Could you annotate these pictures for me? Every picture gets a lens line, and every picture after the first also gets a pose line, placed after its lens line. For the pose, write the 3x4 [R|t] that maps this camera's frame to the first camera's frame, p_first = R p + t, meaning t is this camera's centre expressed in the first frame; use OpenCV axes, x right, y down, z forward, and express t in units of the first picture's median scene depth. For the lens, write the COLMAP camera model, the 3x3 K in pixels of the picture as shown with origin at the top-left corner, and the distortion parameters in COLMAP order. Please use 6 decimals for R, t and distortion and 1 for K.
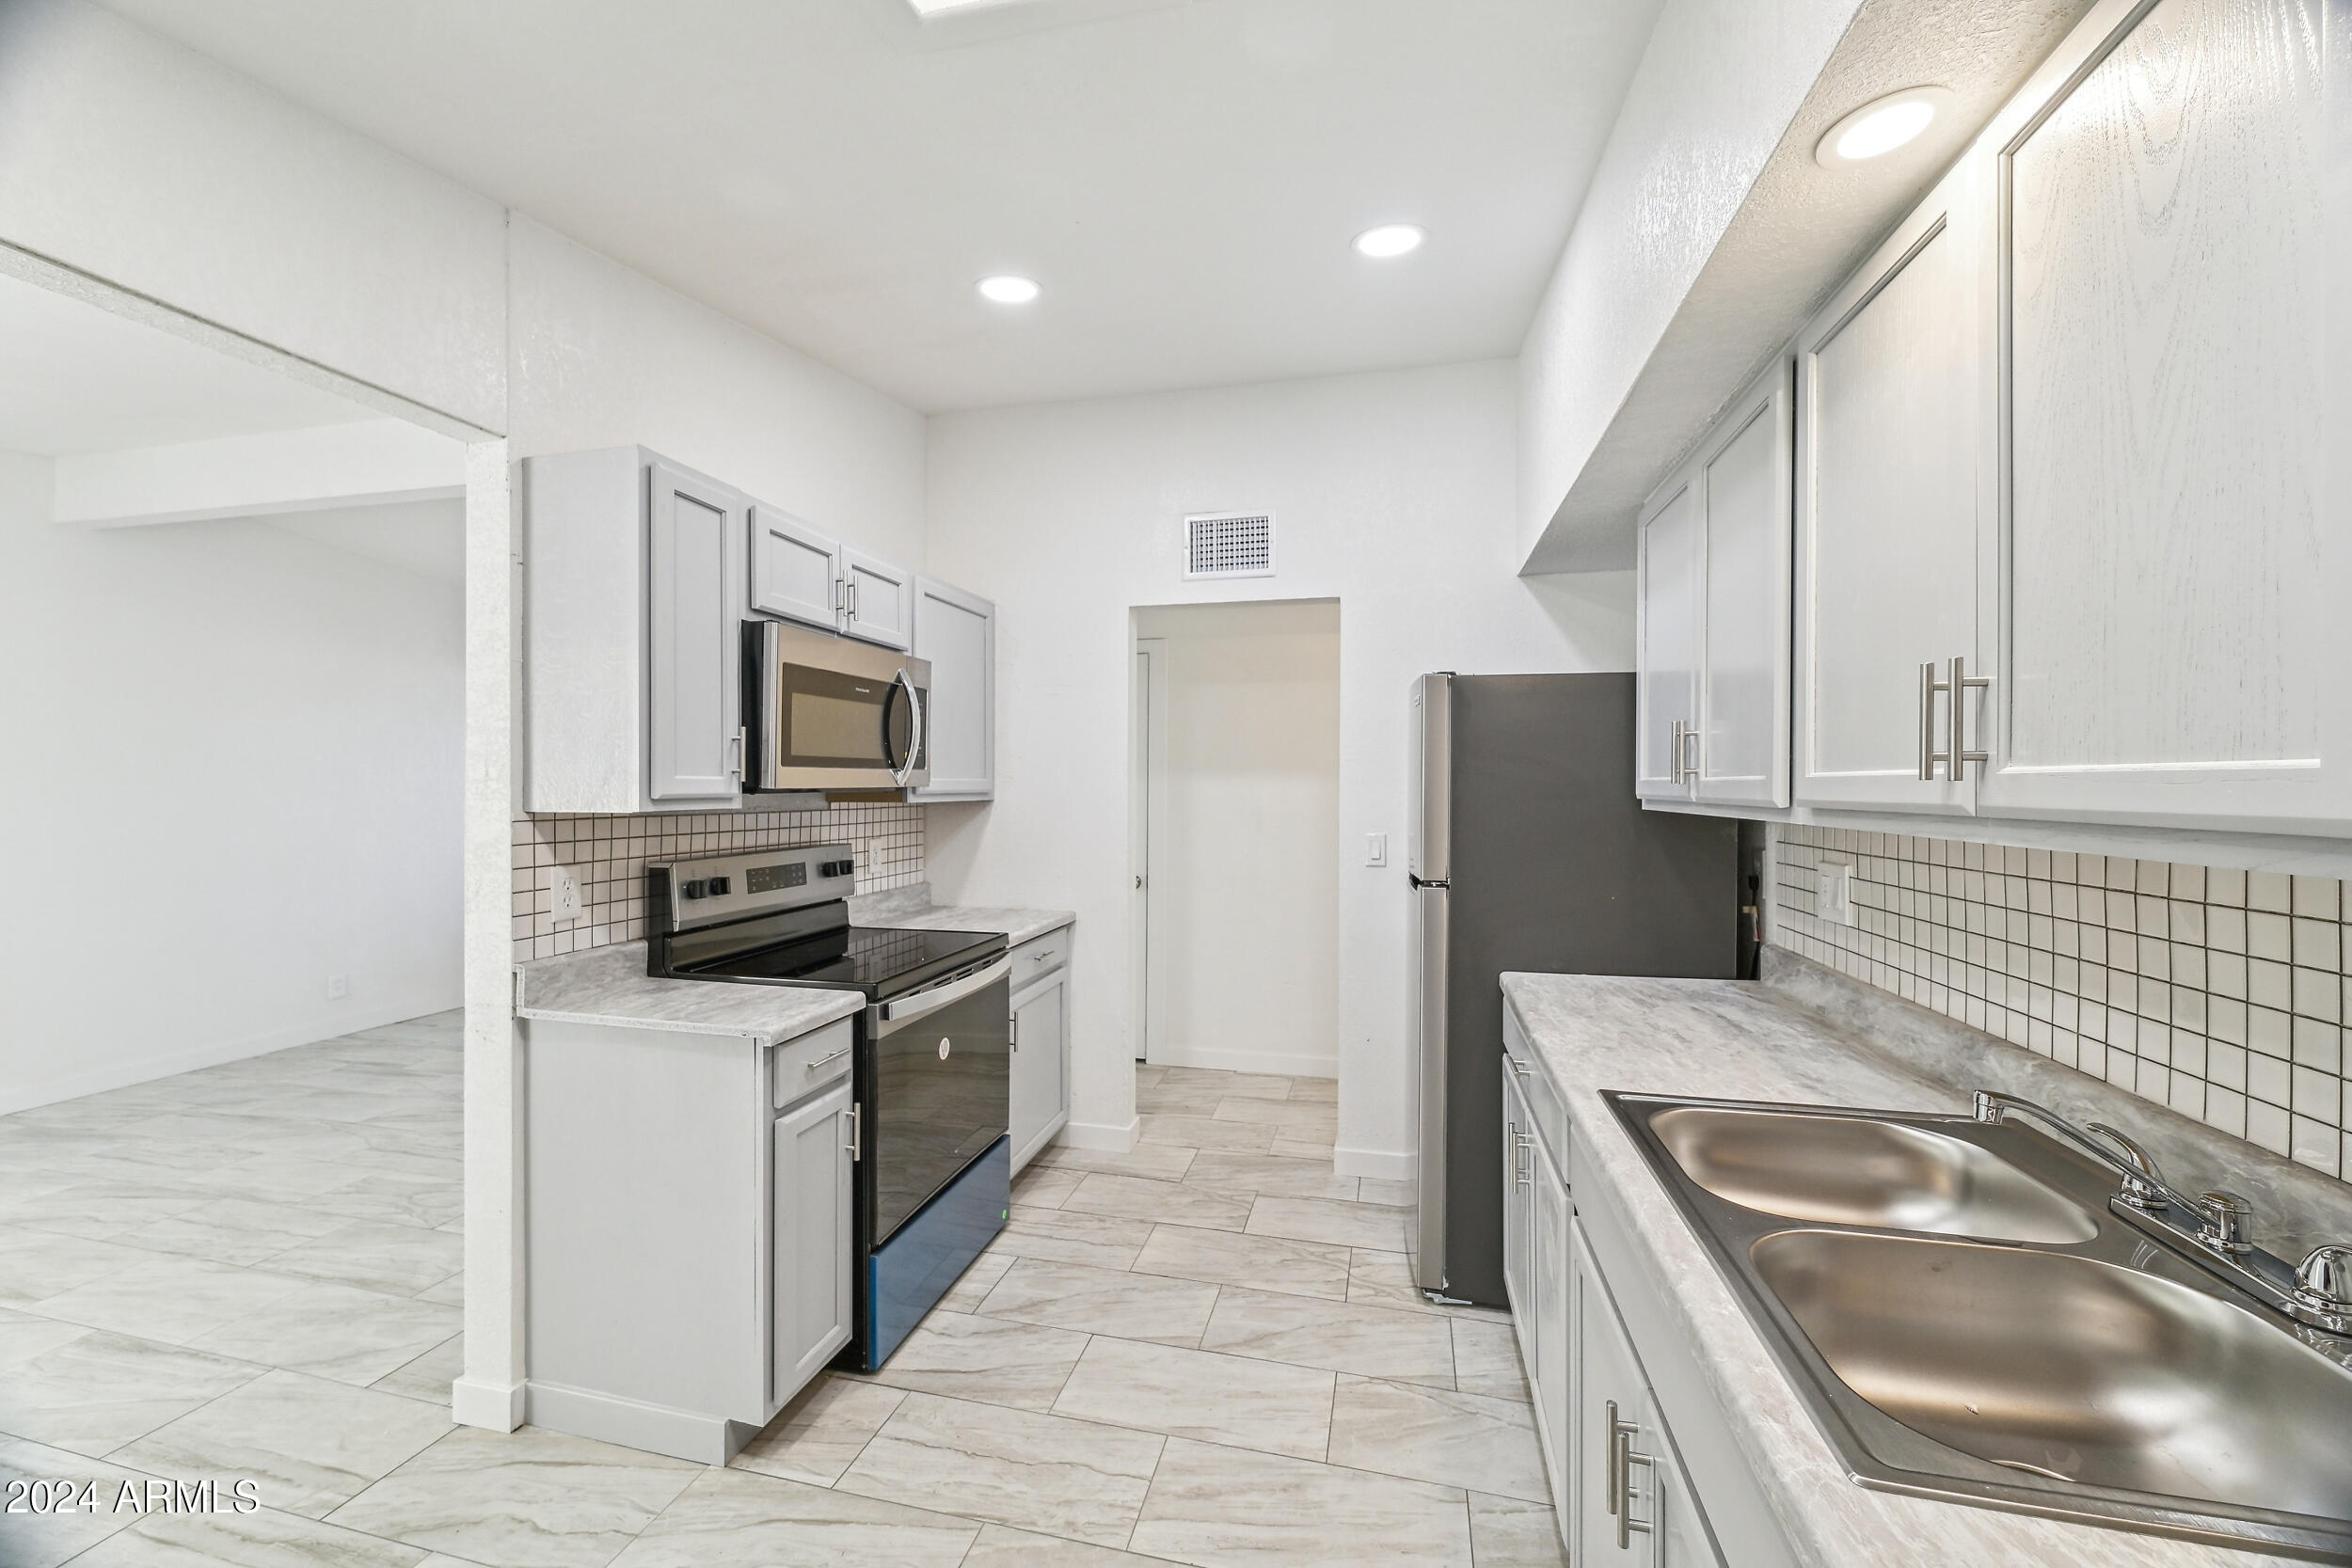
lens RADIAL K [[911.5, 0, 1176.8], [0, 911.5, 789.4], [0, 0, 1]] dist [-0.003782, -0.000250]
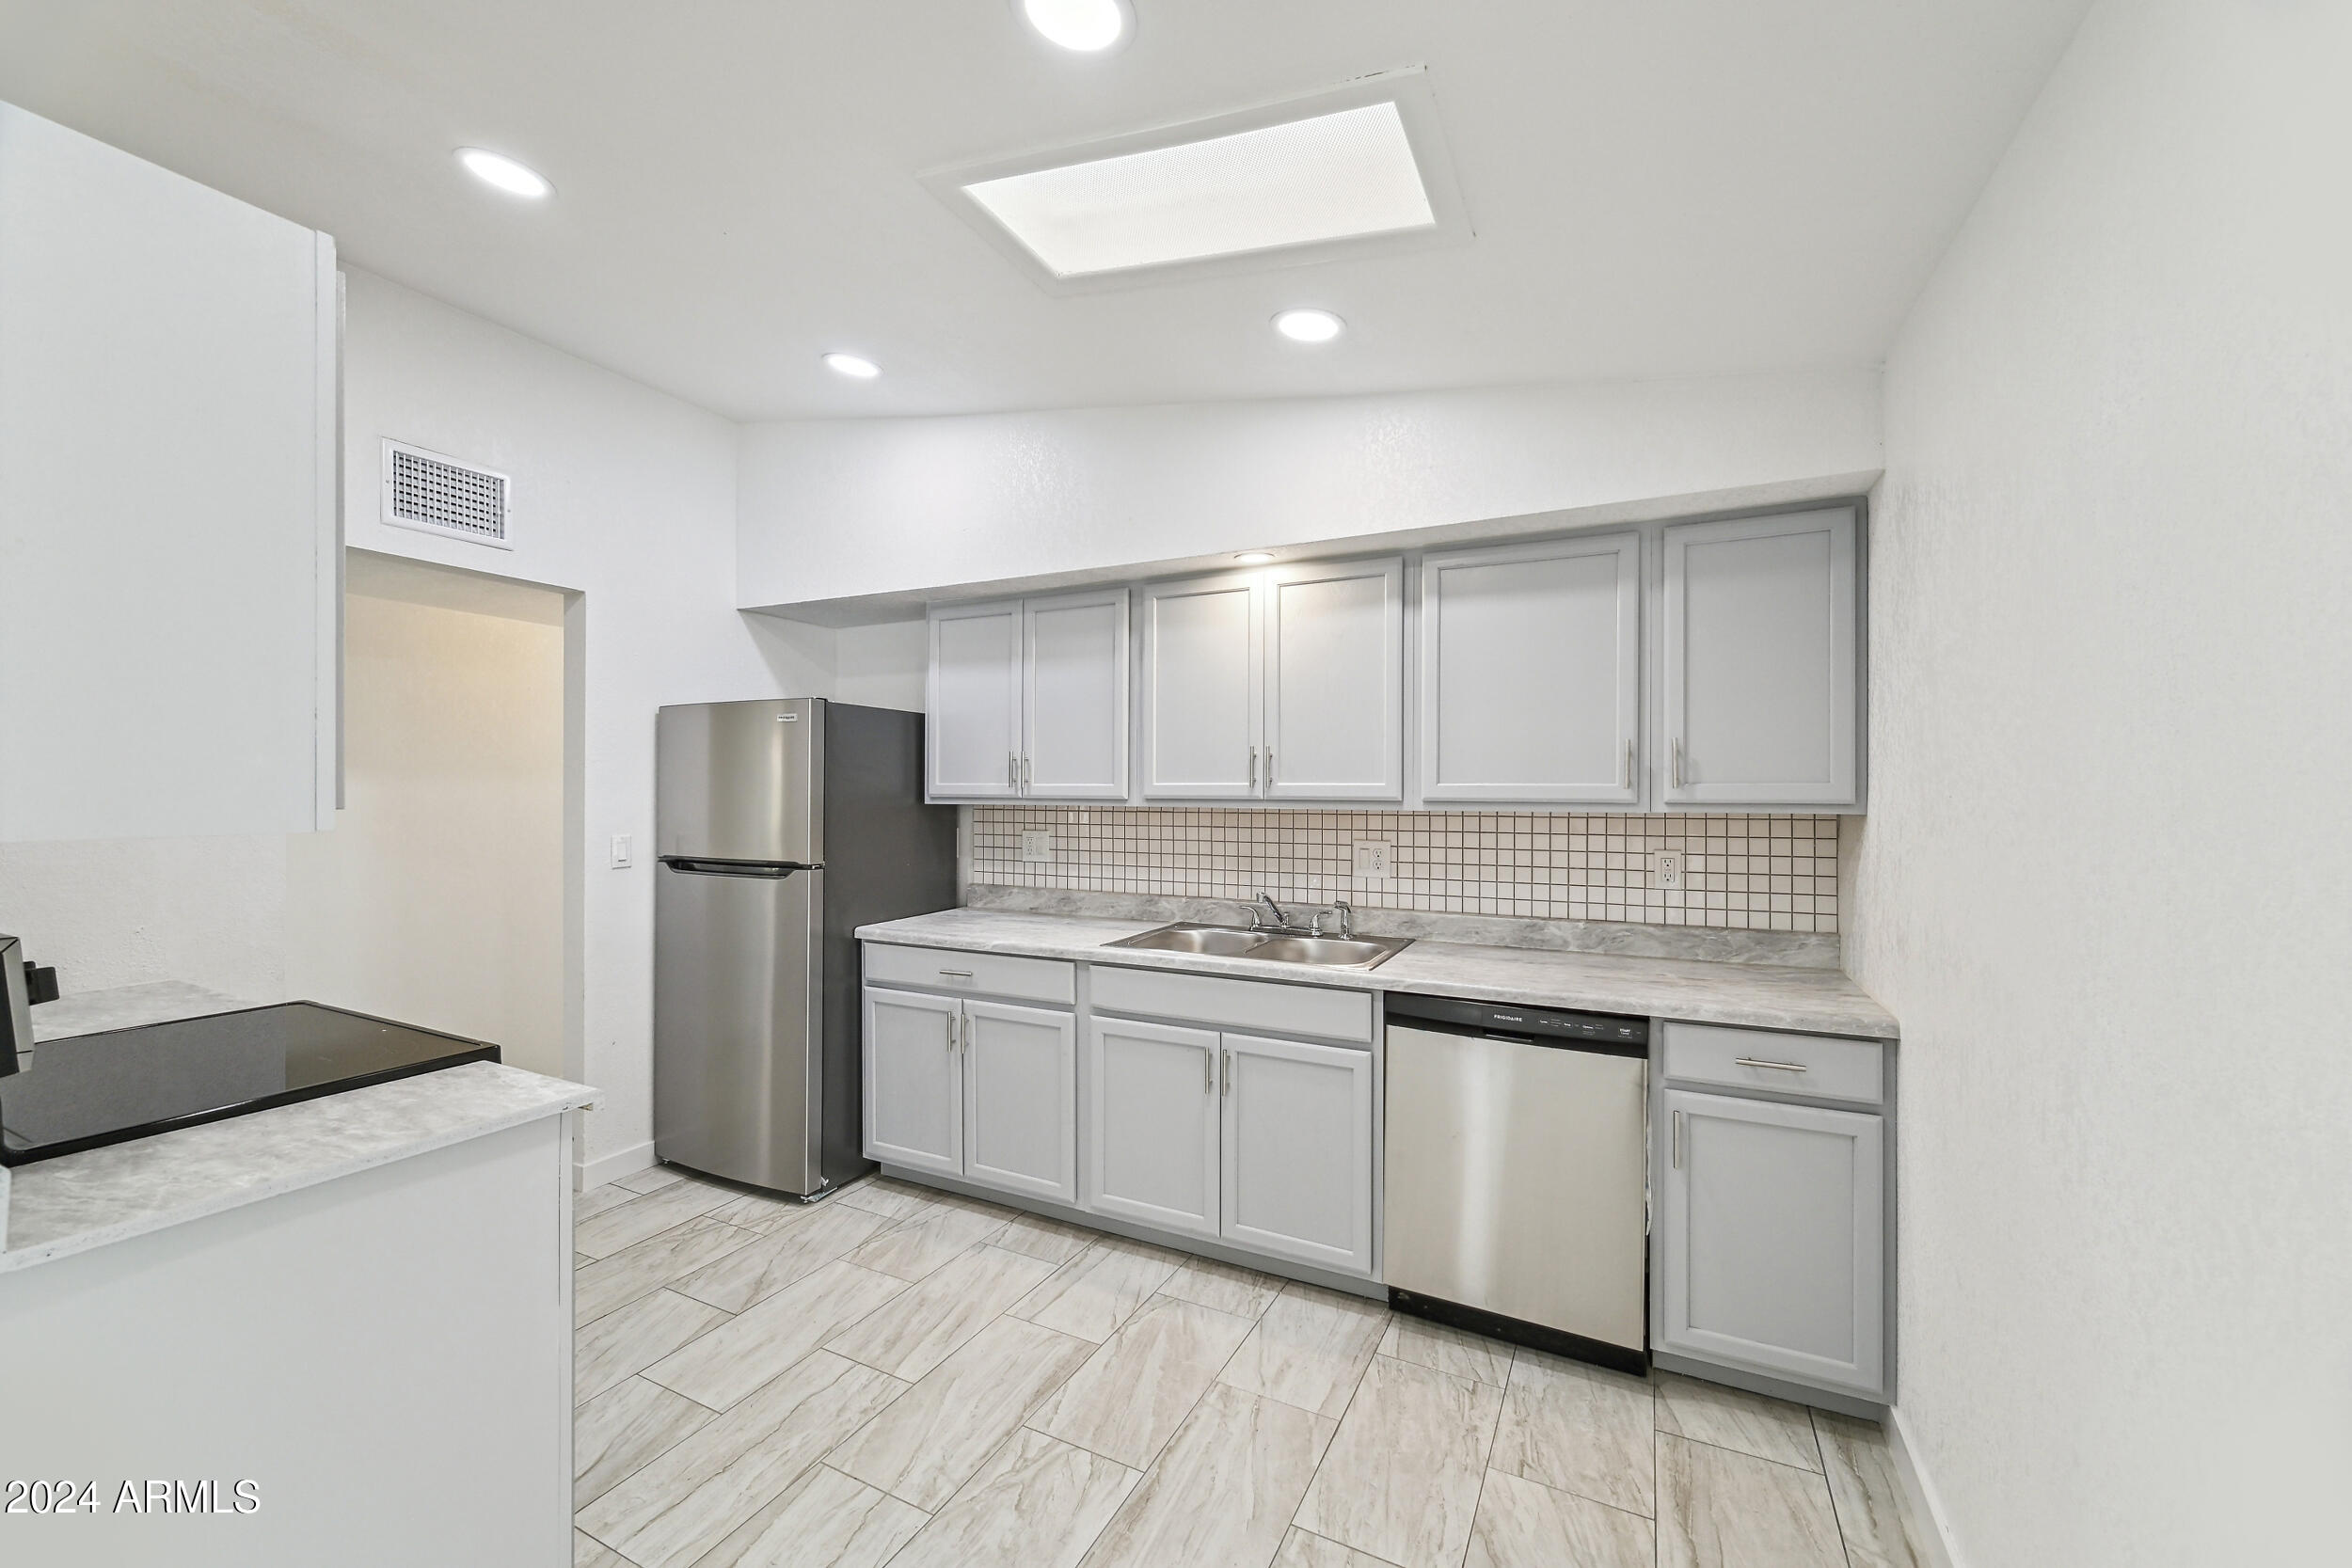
lens RADIAL K [[911.5, 0, 1176.8], [0, 911.5, 789.4], [0, 0, 1]] dist [-0.003782, -0.000250]
pose [[0.231095, -0.001836, 0.972929, -0.880956], [0.000565, 0.999998, 0.001753, -0.004204], [-0.972931, 0.000144, 0.231096, 0.245804]]
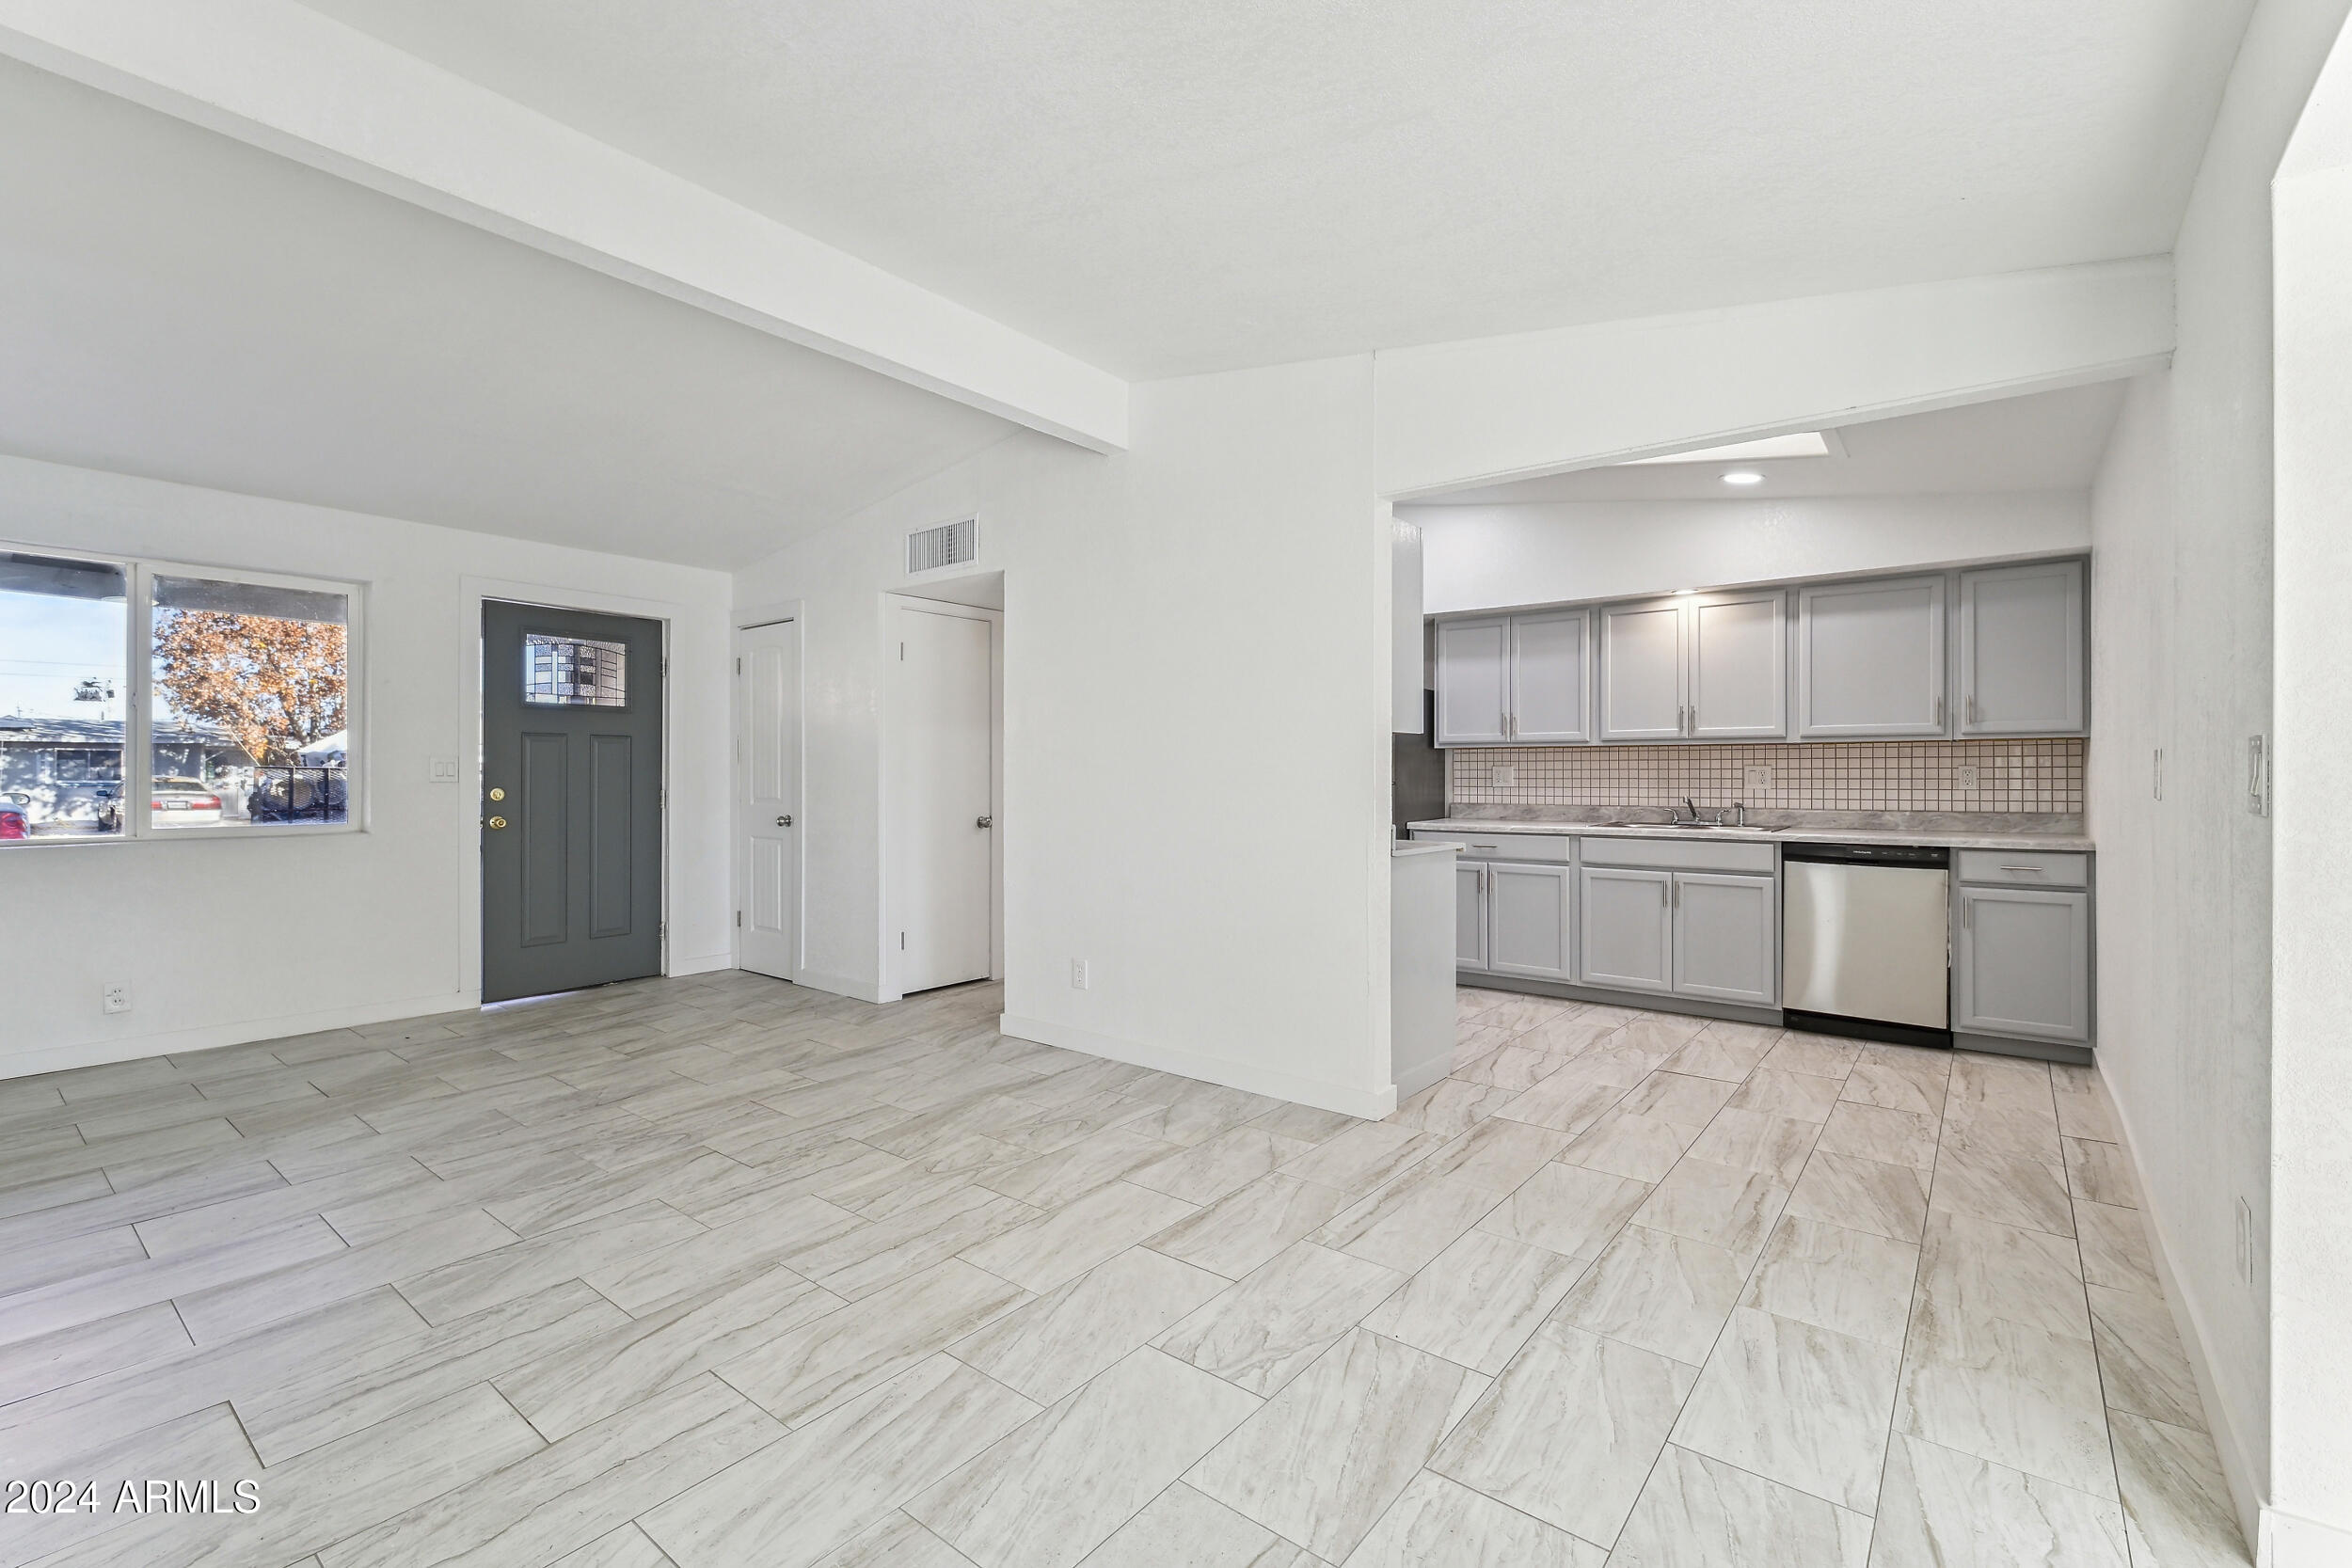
lens RADIAL K [[1030.8, 0, 1172.4], [0, 1030.8, 773.1], [0, 0, 1]] dist [-0.002264, -0.000890]
pose [[0.421715, -0.002073, 0.906726, -2.225305], [0.003993, 0.999992, 0.000429, 0.084173], [-0.906720, 0.003440, 0.421720, 0.497298]]
